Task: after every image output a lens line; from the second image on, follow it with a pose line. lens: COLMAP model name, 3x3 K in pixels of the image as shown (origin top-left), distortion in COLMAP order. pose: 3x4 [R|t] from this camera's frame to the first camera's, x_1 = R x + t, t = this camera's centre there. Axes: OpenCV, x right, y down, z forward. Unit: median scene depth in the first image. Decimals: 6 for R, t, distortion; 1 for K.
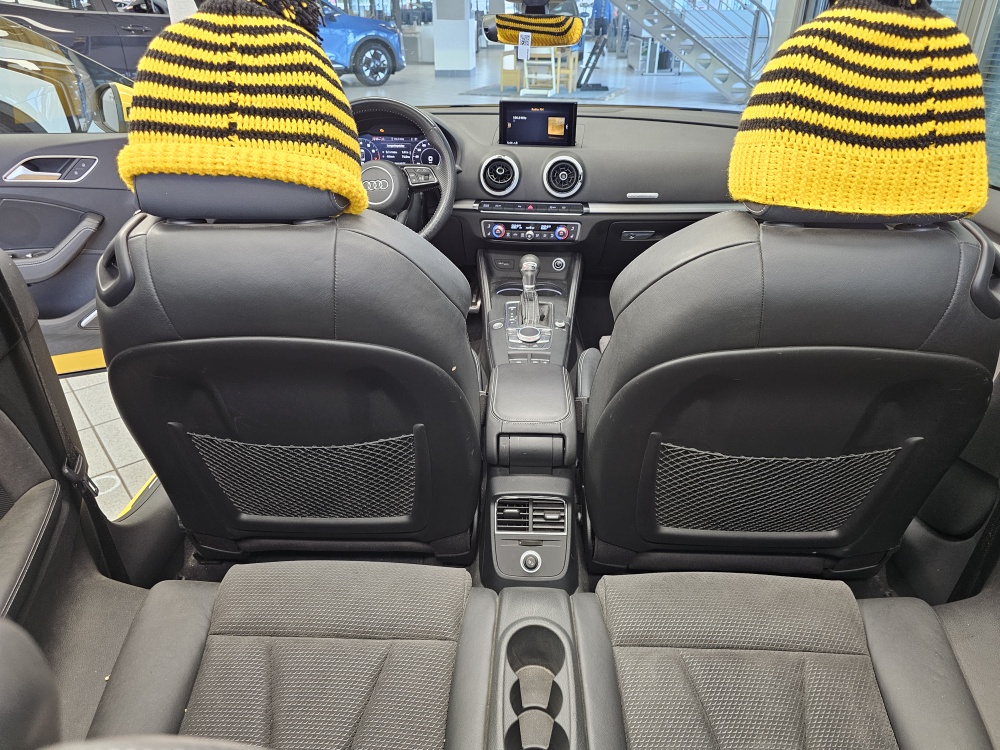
lens RADIAL K [[673.1, 0, 497.2], [0, 673.1, 371.6], [0, 0, 1]] dist [0.049417, -0.055663]
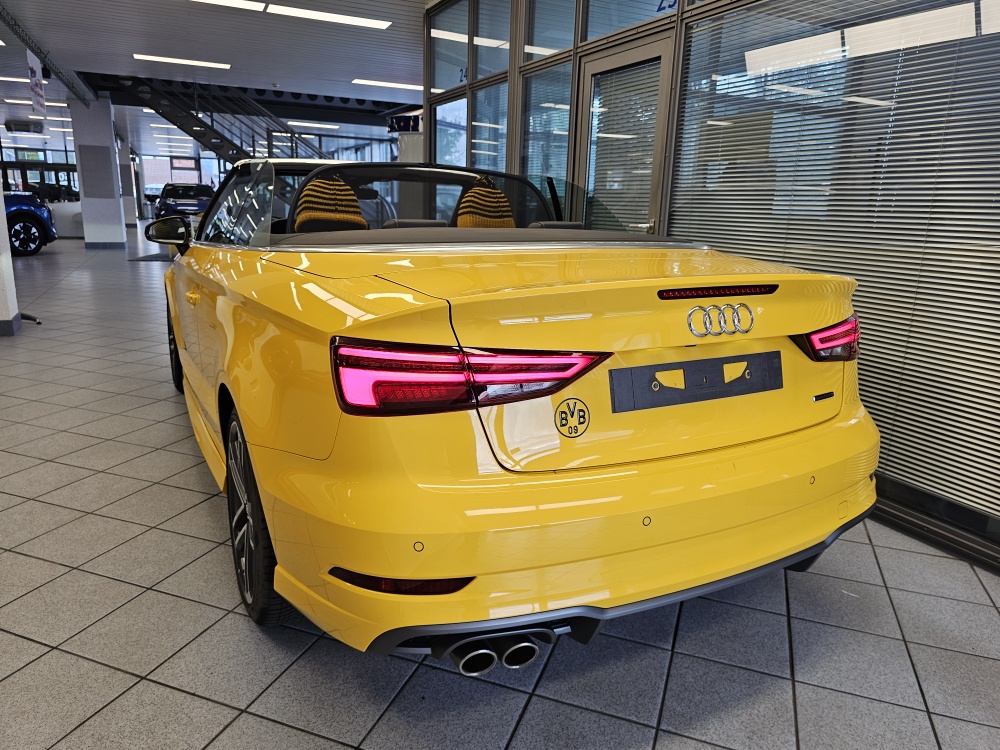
lens RADIAL K [[684.4, 0, 505.1], [0, 684.4, 376.2], [0, 0, 1]] dist [0.040555, -0.053667]
pose [[0.858951, -0.093387, 0.503470, -0.673735], [0.211445, 0.960174, -0.182639, 0.591907], [-0.466363, 0.263334, 0.844488, -0.998003]]
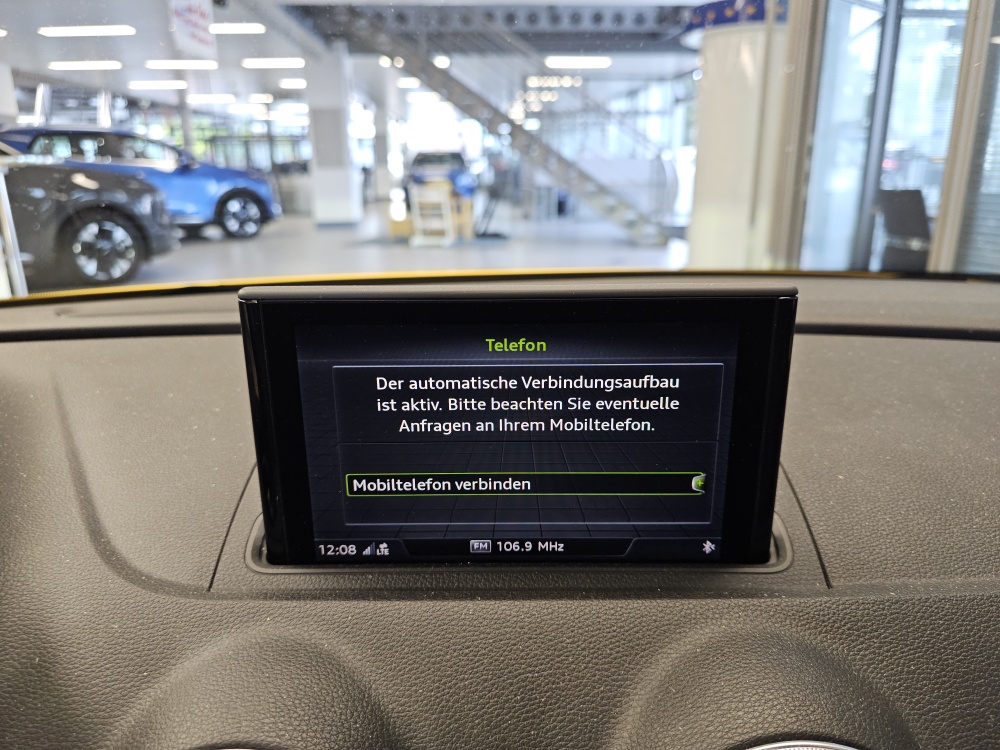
lens RADIAL K [[693.5, 0, 502.4], [0, 693.5, 369.5], [0, 0, 1]] dist [0.015813, -0.036216]
pose [[0.987078, -0.053971, 0.150878, 0.033229], [0.083908, 0.976253, -0.199724, -0.341286], [-0.136516, 0.209803, 0.968166, 0.831158]]
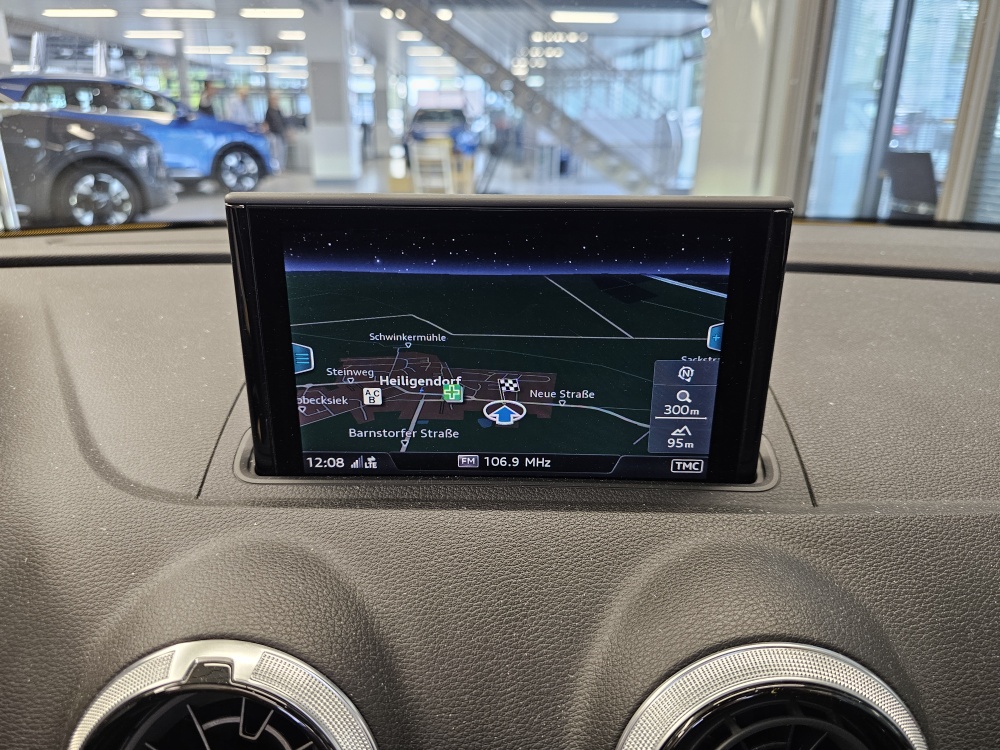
lens RADIAL K [[694.5, 0, 497.4], [0, 694.5, 364.2], [0, 0, 1]] dist [0.029639, -0.055320]
pose [[0.988629, -0.043584, 0.143923, 0.034672], [0.066028, 0.985697, -0.155056, -0.331145], [-0.135107, 0.162796, 0.977366, 0.833343]]
